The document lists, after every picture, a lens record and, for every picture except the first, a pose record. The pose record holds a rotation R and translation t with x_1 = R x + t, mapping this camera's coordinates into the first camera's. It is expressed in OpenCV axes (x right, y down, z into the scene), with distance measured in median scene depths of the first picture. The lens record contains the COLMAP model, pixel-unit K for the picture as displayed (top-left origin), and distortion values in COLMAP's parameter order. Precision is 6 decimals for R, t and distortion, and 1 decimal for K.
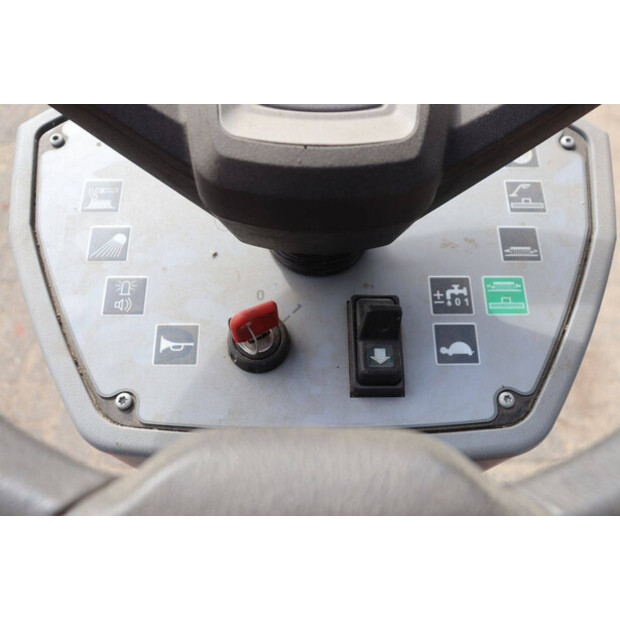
lens RADIAL K [[647.0, 0, 310.0], [0, 647.0, 310.0], [0, 0, 1]] dist [-0.078738, 0.010442]
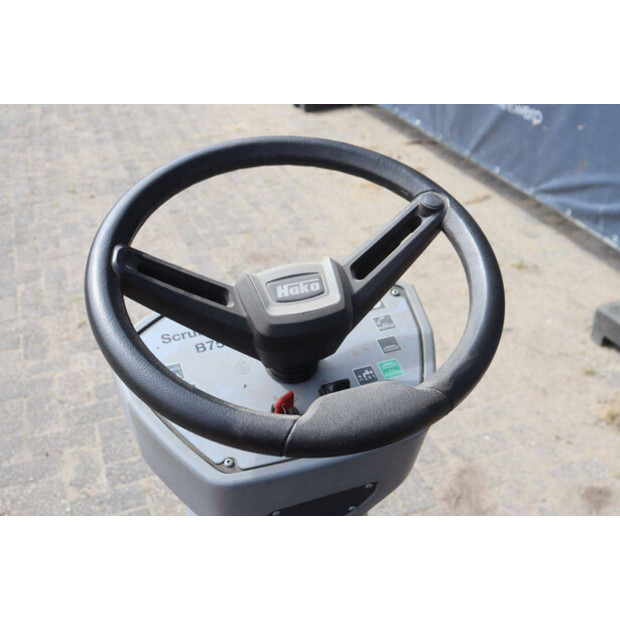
lens RADIAL K [[847.5, 0, 312.1], [0, 847.5, 300.1], [0, 0, 1]] dist [0.036906, 0.092898]
pose [[0.934988, -0.206310, 0.288503, -0.637238], [0.287274, 0.917570, -0.274843, 0.430783], [-0.208019, 0.339854, 0.917184, -1.435837]]
